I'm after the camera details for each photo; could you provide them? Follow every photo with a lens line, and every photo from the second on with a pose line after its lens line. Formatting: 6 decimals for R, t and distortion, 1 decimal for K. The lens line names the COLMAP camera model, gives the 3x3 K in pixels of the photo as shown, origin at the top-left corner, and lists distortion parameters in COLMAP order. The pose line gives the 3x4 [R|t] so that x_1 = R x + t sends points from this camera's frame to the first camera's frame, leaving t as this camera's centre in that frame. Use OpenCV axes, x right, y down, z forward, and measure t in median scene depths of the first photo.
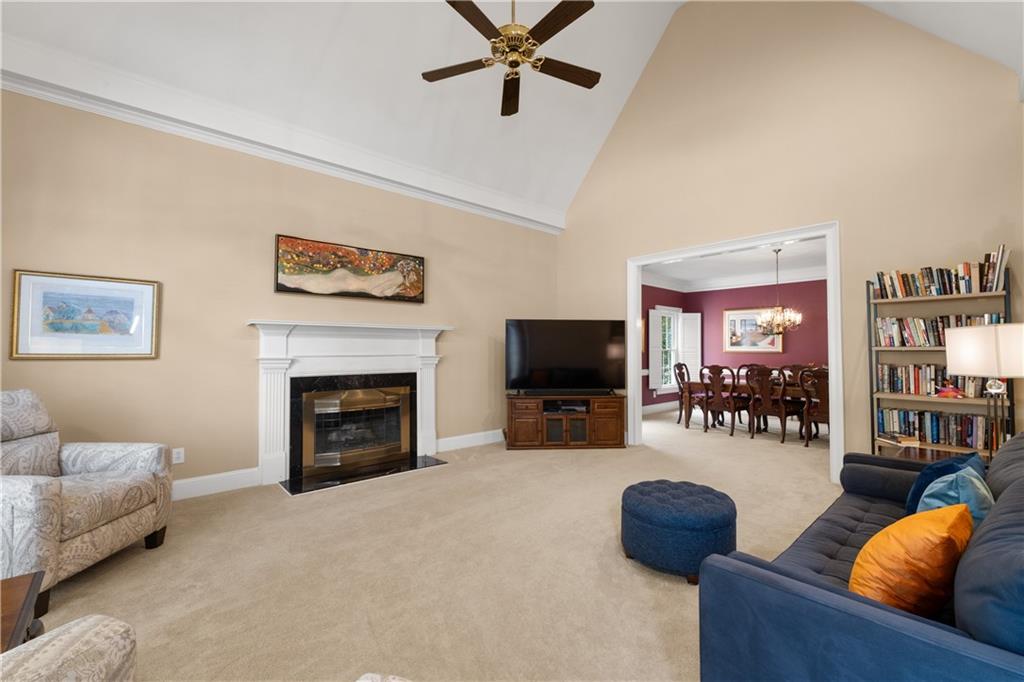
lens RADIAL K [[431.7, 0, 509.0], [0, 431.7, 346.0], [0, 0, 1]] dist [-0.007673, 0.000603]
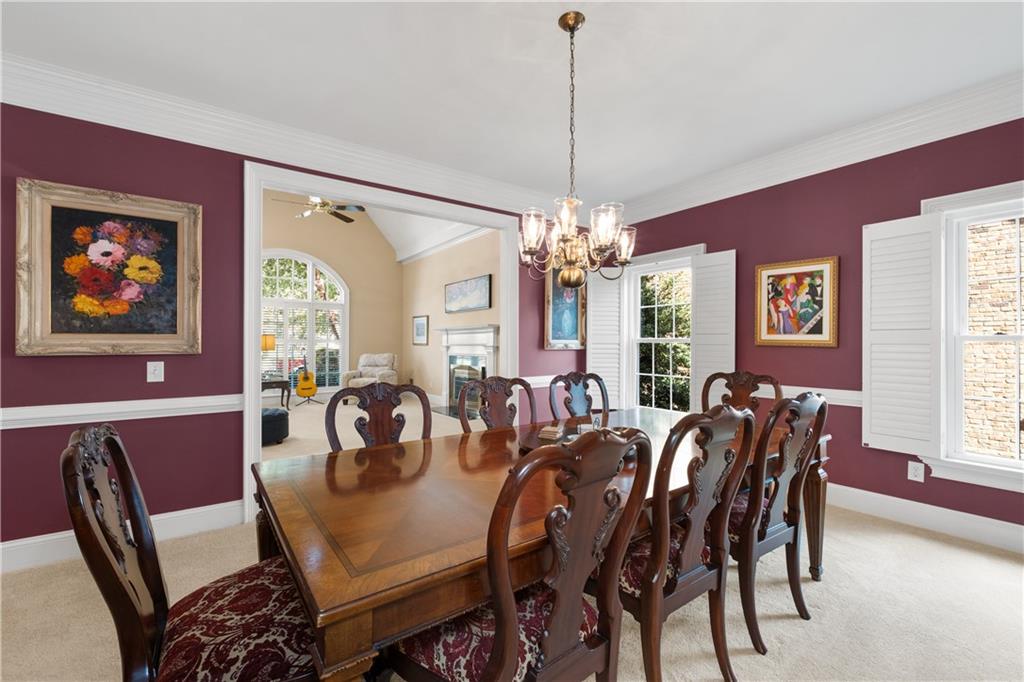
lens RADIAL K [[431.7, 0, 512.7], [0, 431.7, 340.9], [0, 0, 1]] dist [-0.007673, 0.000603]
pose [[-0.102691, -0.003995, -0.994705, 1.266138], [0.013033, 0.999901, -0.005361, 0.016867], [0.994628, -0.013515, -0.102629, 1.318204]]
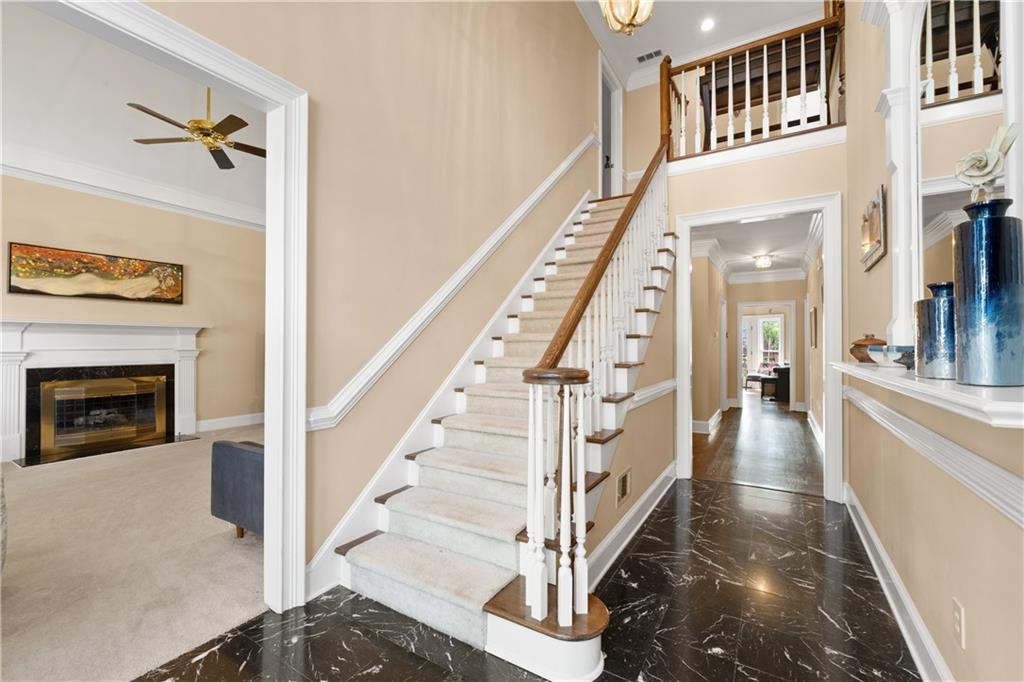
lens RADIAL K [[431.7, 0, 518.2], [0, 431.7, 343.3], [0, 0, 1]] dist [-0.007673, 0.000603]
pose [[0.954148, 0.004140, 0.299306, 0.345671], [-0.006449, 0.999957, 0.006727, -0.008350], [-0.299265, -0.008348, 0.954133, -0.407382]]
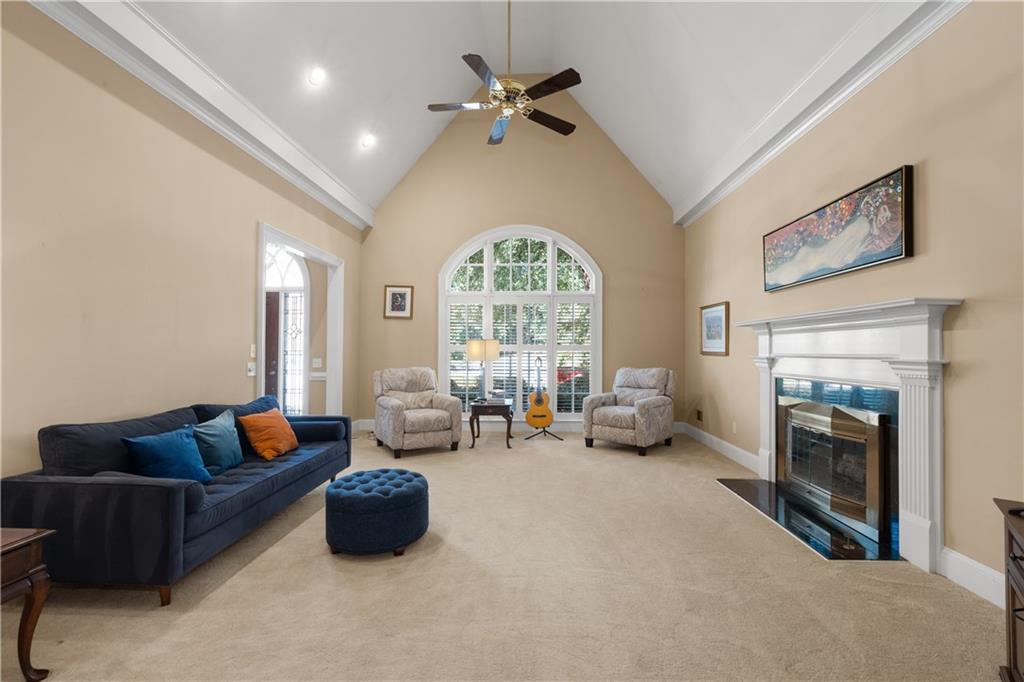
lens RADIAL K [[431.7, 0, 511.2], [0, 431.7, 343.6], [0, 0, 1]] dist [-0.007673, 0.000603]
pose [[-0.697136, -0.010745, -0.716858, 0.523179], [0.009043, 0.999676, -0.023779, 0.011981], [0.716881, -0.023060, -0.696814, 1.101669]]
